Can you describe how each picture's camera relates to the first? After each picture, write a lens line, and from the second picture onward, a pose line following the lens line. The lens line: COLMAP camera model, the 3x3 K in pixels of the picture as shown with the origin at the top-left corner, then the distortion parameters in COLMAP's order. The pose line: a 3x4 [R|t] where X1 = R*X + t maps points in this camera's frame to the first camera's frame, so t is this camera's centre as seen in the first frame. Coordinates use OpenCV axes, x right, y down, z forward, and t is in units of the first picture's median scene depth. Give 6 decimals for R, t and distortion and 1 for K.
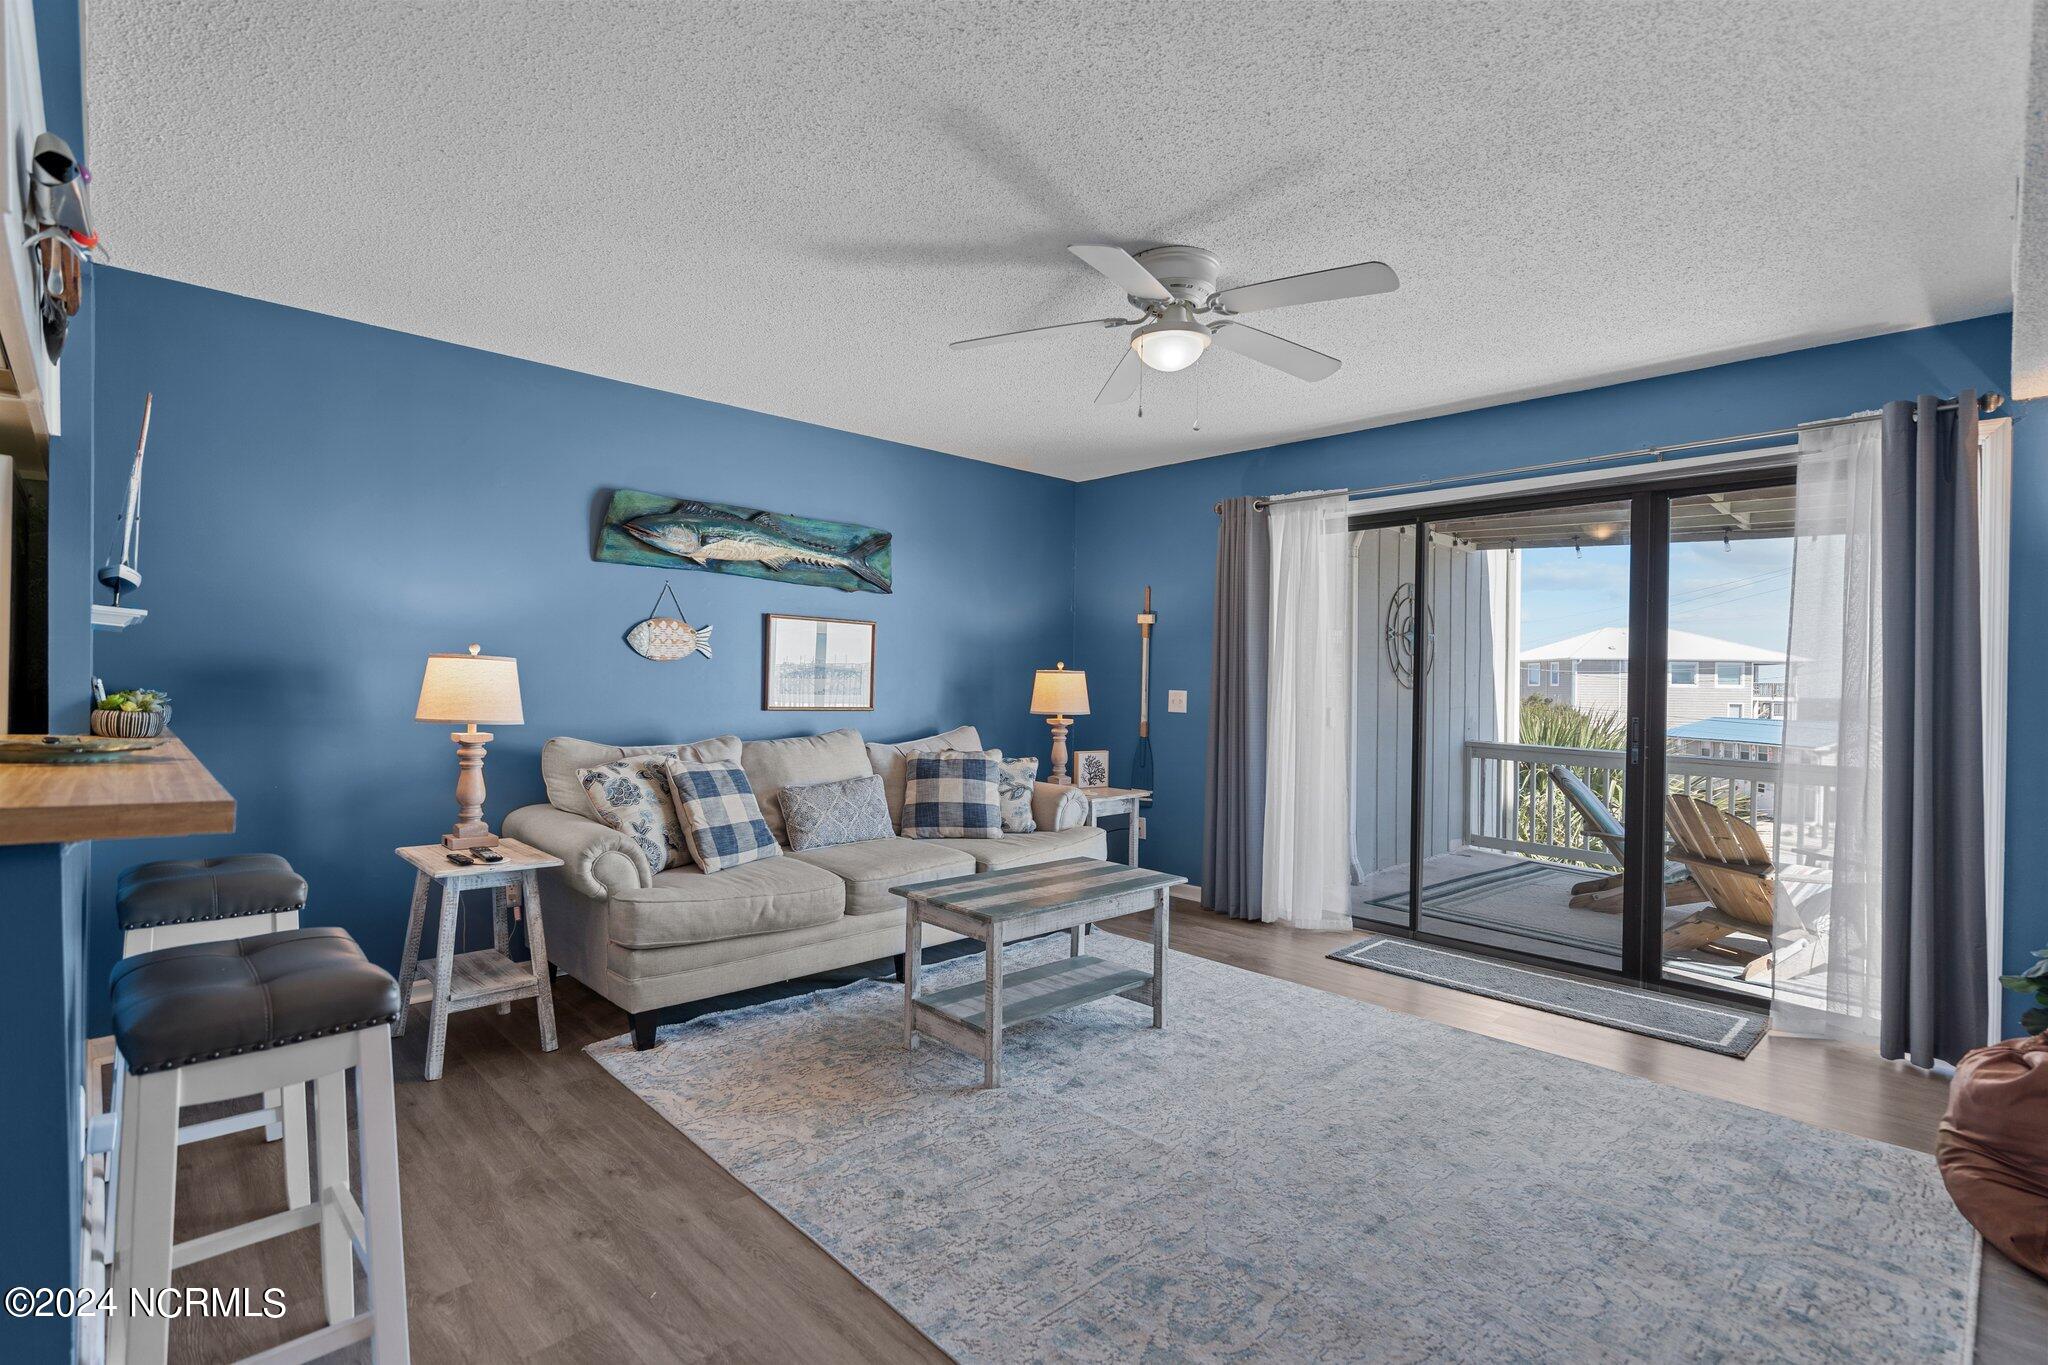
lens RADIAL K [[954.0, 0, 1024.5], [0, 954.0, 692.8], [0, 0, 1]] dist [0.002046, 0.001464]
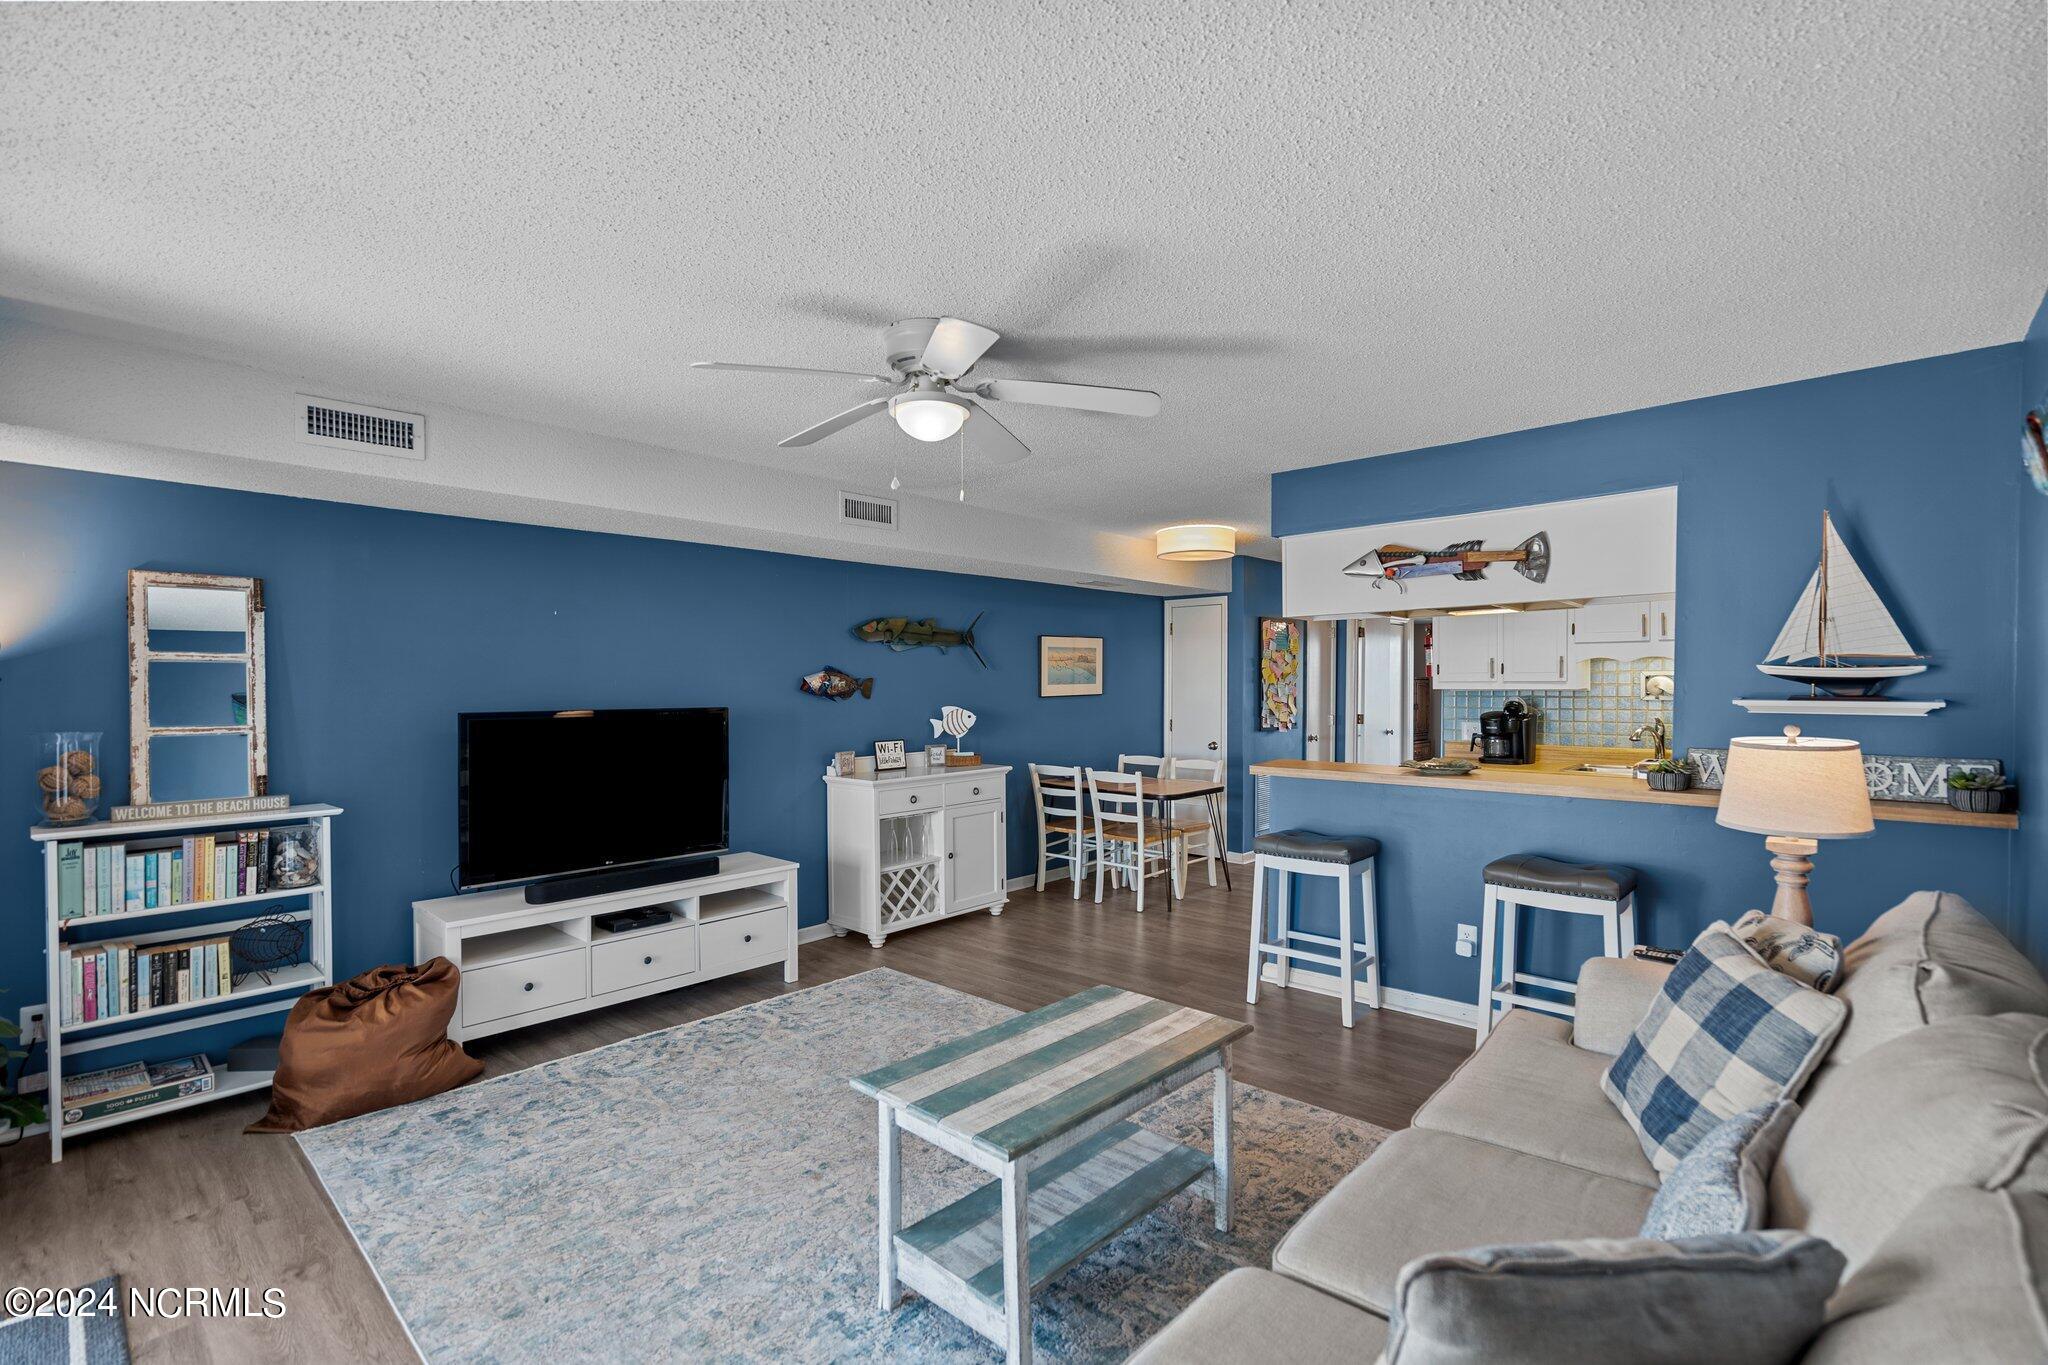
lens RADIAL K [[926.9, 0, 1020.6], [0, 926.9, 692.7], [0, 0, 1]] dist [-0.002462, 0.000449]
pose [[-0.998437, -0.009999, -0.054988, 0.070525], [-0.011120, 0.999736, 0.020107, -0.063608], [0.054773, 0.020687, -0.998285, 1.242634]]
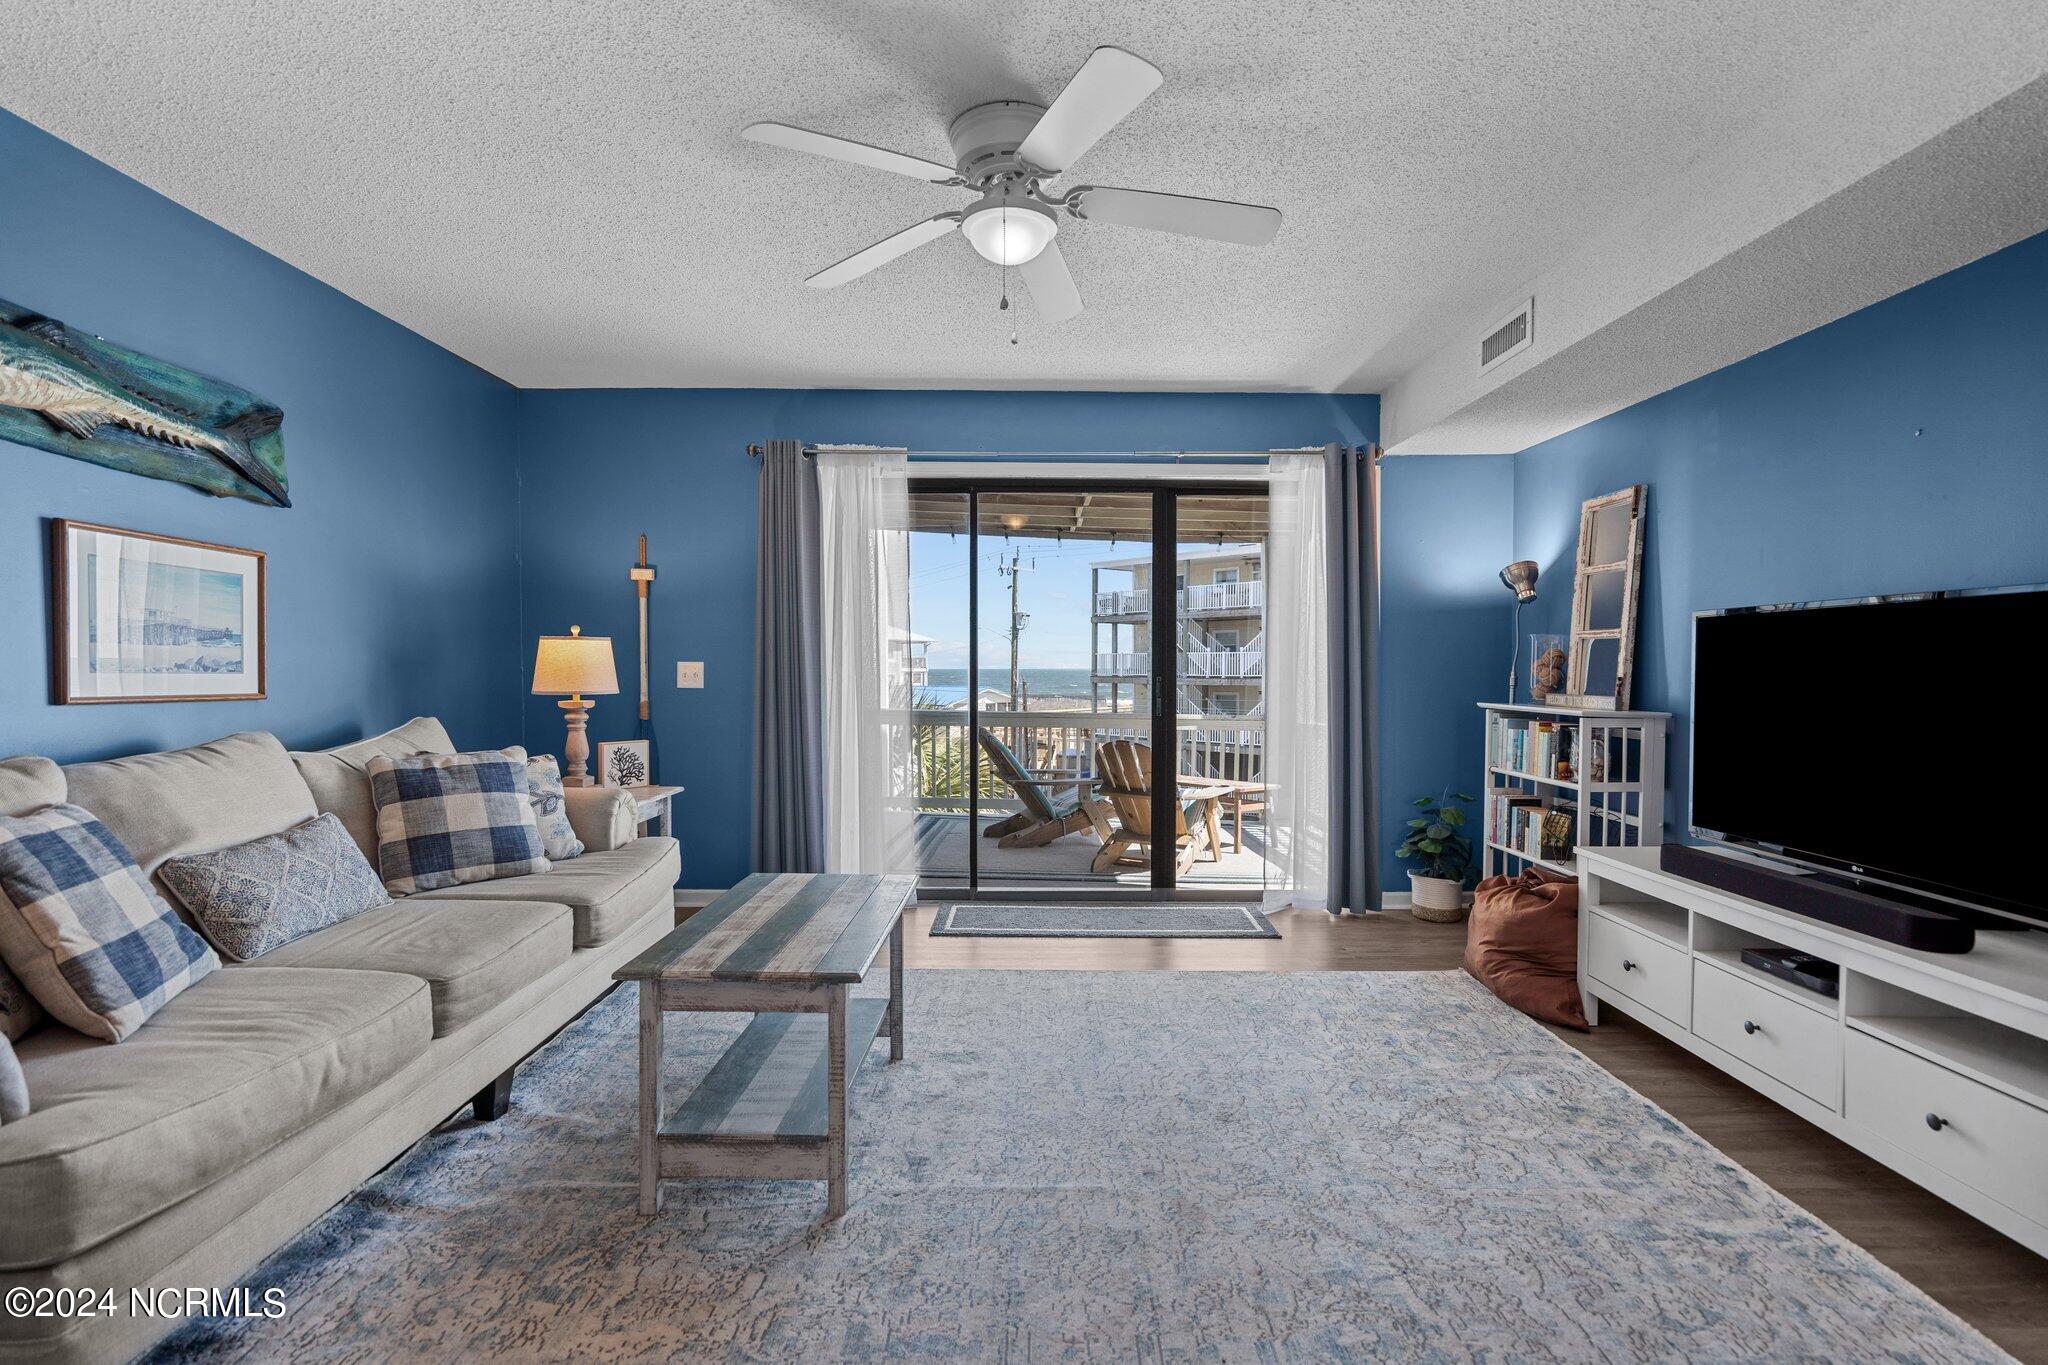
lens RADIAL K [[926.9, 0, 1020.6], [0, 926.9, 692.7], [0, 0, 1]] dist [-0.002462, 0.000449]
pose [[0.696289, -0.034371, 0.716938, -0.269738], [0.017271, 0.999366, 0.031137, 0.005577], [-0.717553, -0.009298, 0.696441, 0.274787]]
